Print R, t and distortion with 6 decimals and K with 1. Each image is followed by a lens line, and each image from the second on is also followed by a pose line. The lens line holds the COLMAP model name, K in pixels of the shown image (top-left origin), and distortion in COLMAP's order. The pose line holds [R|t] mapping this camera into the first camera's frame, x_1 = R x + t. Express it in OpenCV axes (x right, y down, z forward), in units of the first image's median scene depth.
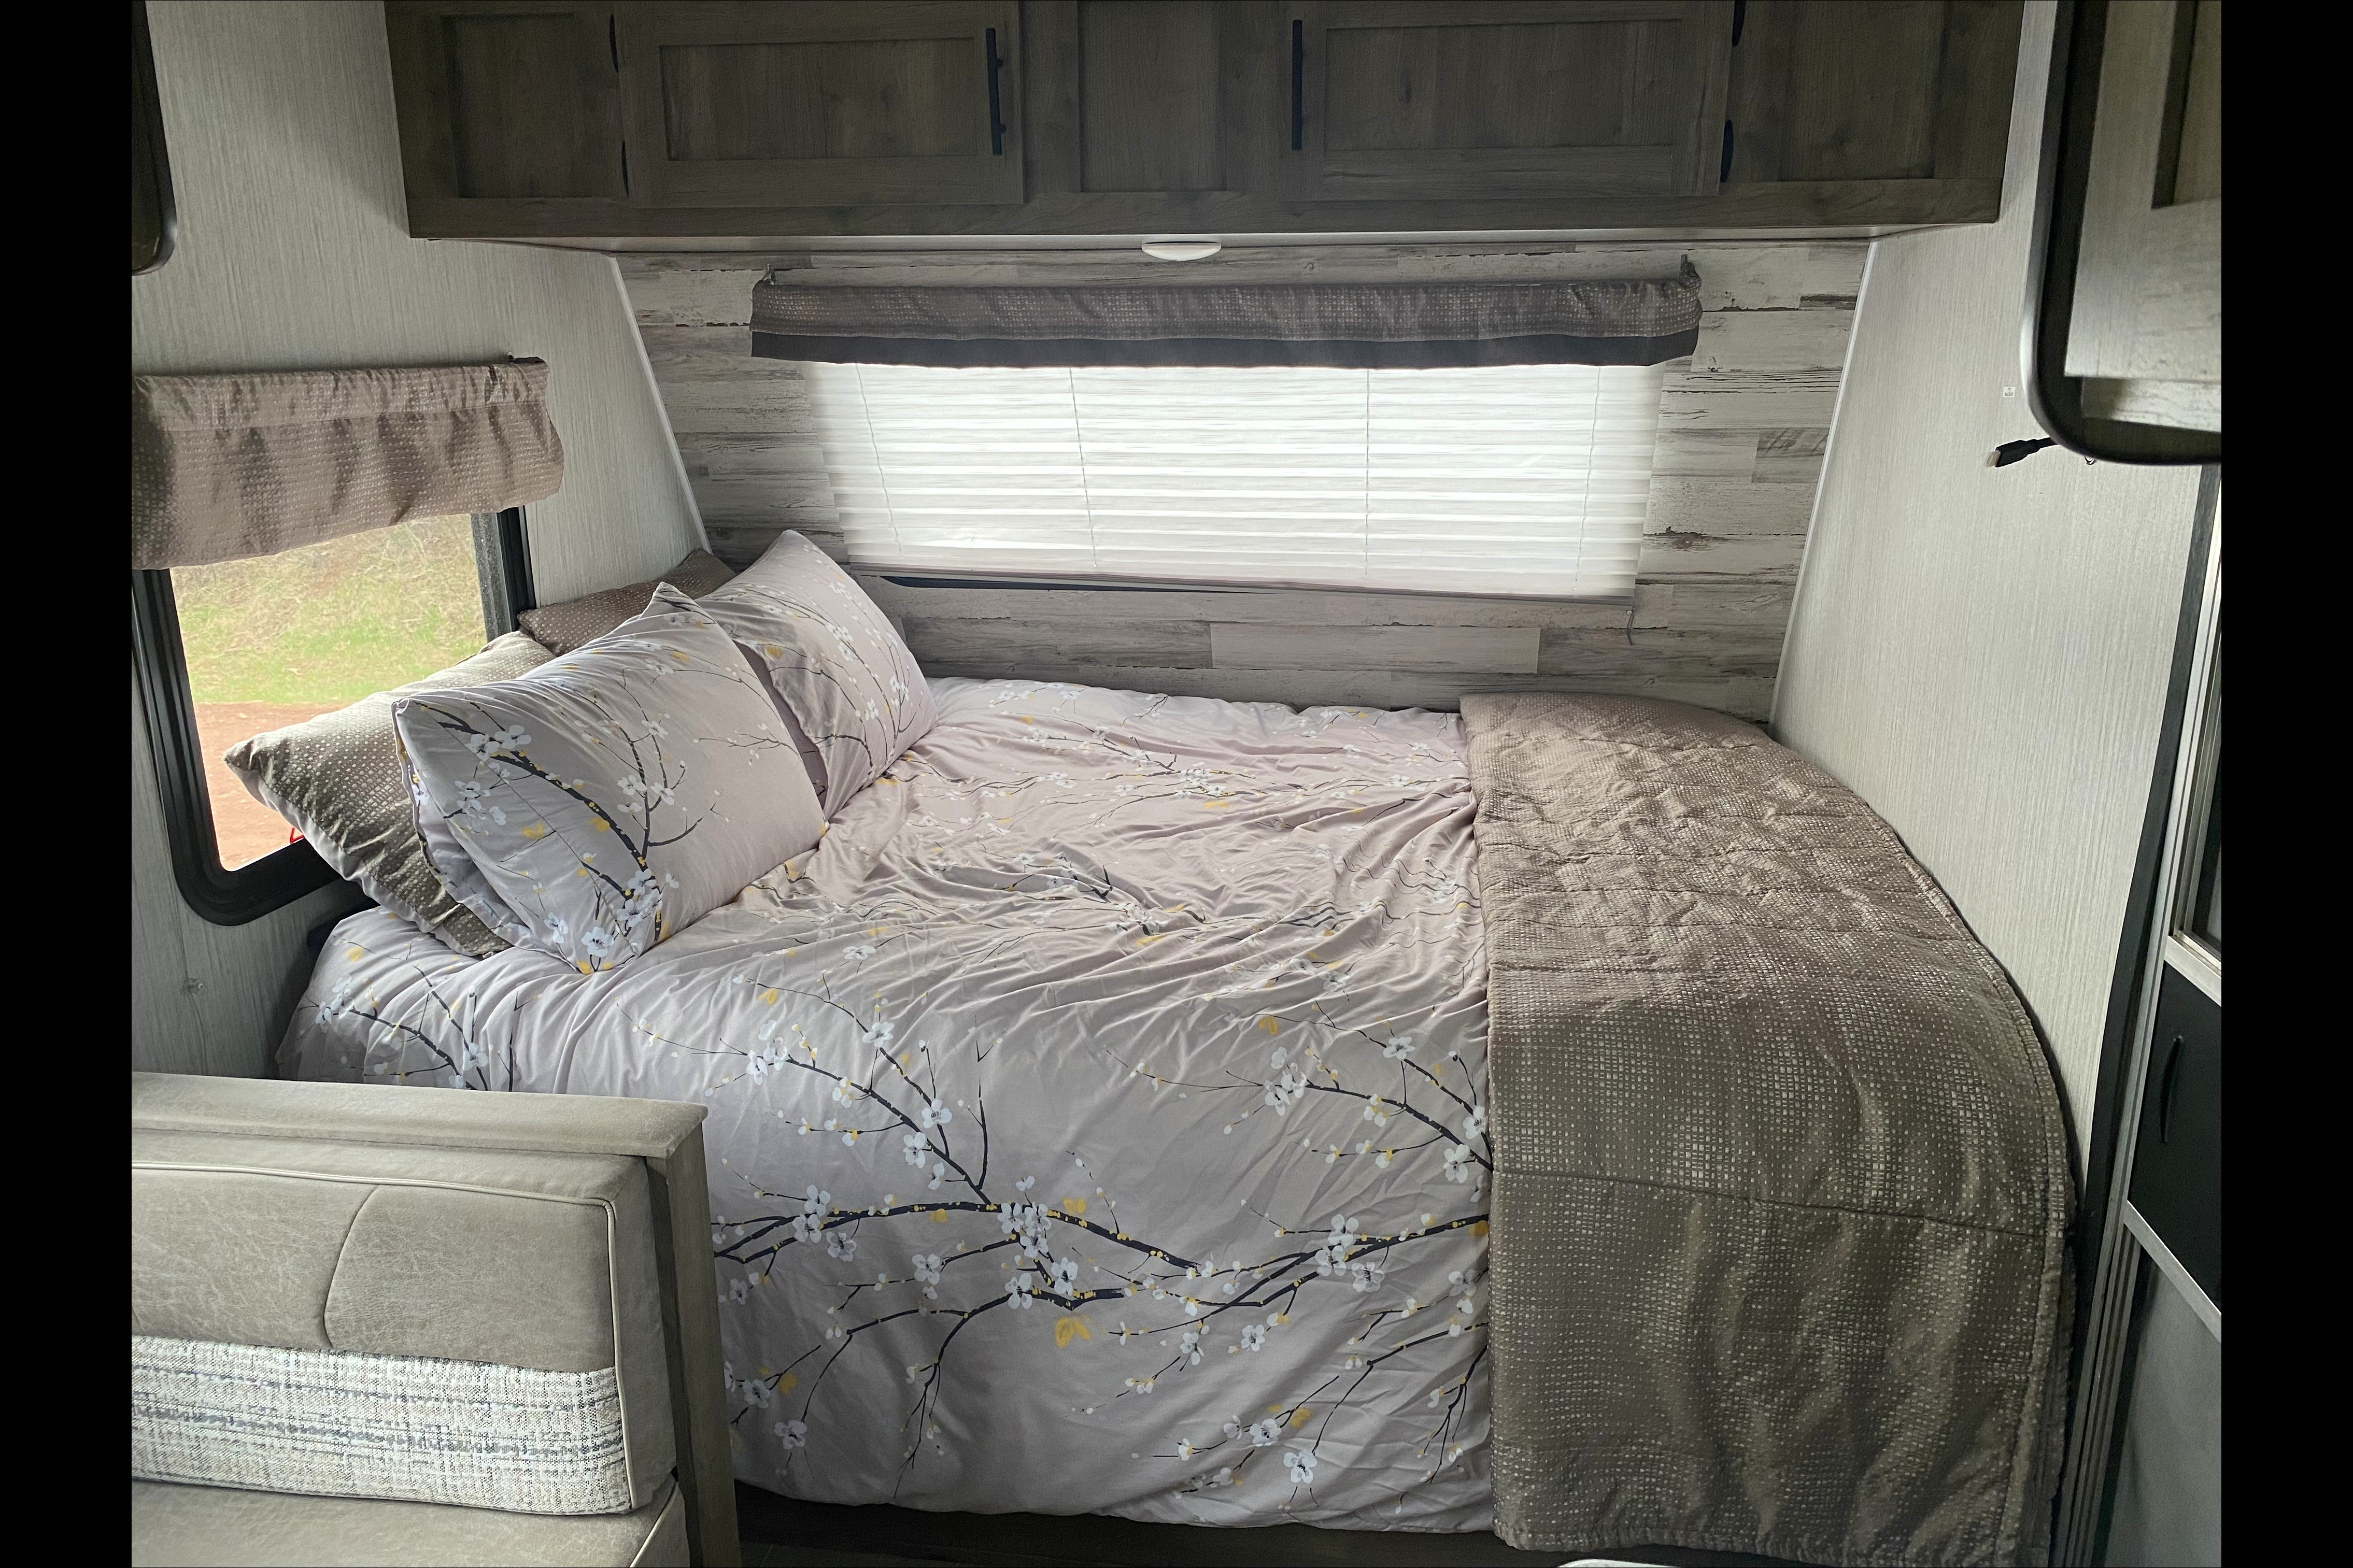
lens RADIAL K [[1595.7, 0, 1171.0], [0, 1595.7, 772.2], [0, 0, 1]] dist [-0.002113, 0.000435]
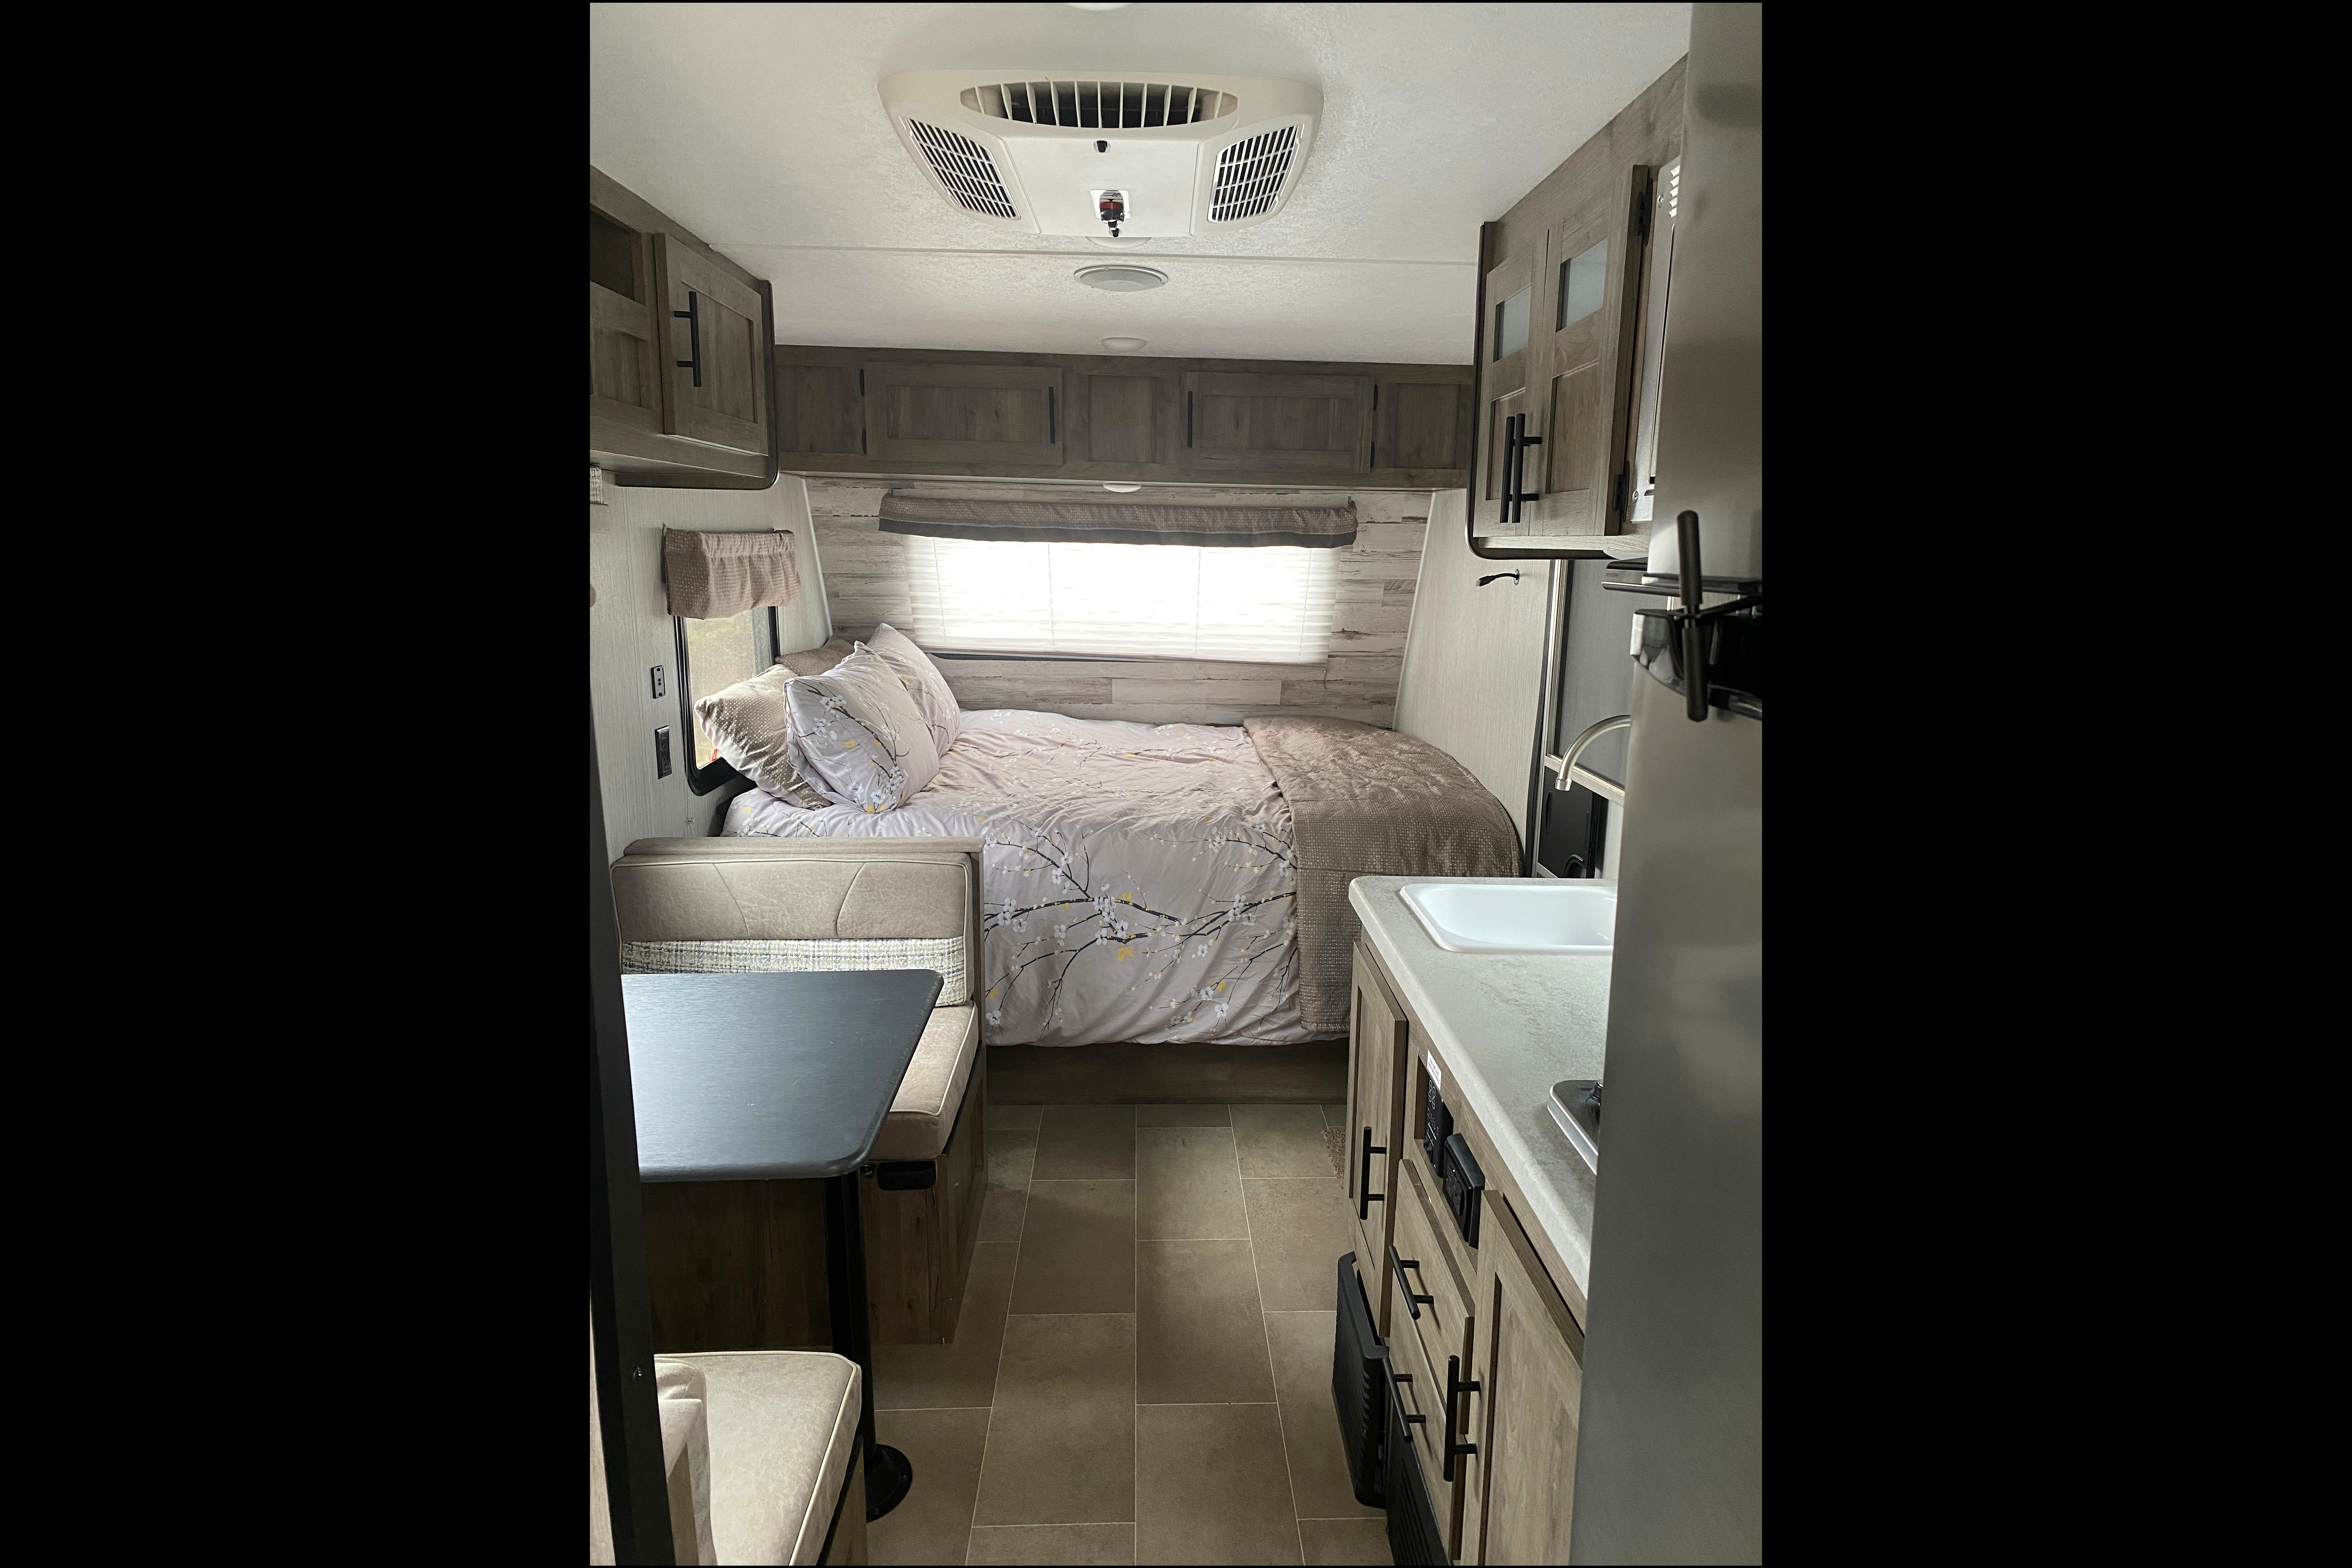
lens RADIAL K [[1184.2, 0, 1176.0], [0, 1184.2, 784.0], [0, 0, 1]] dist [0.003382, -0.000194]
pose [[0.981223, -0.013885, 0.192377, -0.199288], [0.025451, 0.998005, -0.057781, 0.132519], [-0.191191, 0.061592, 0.979619, -0.445339]]
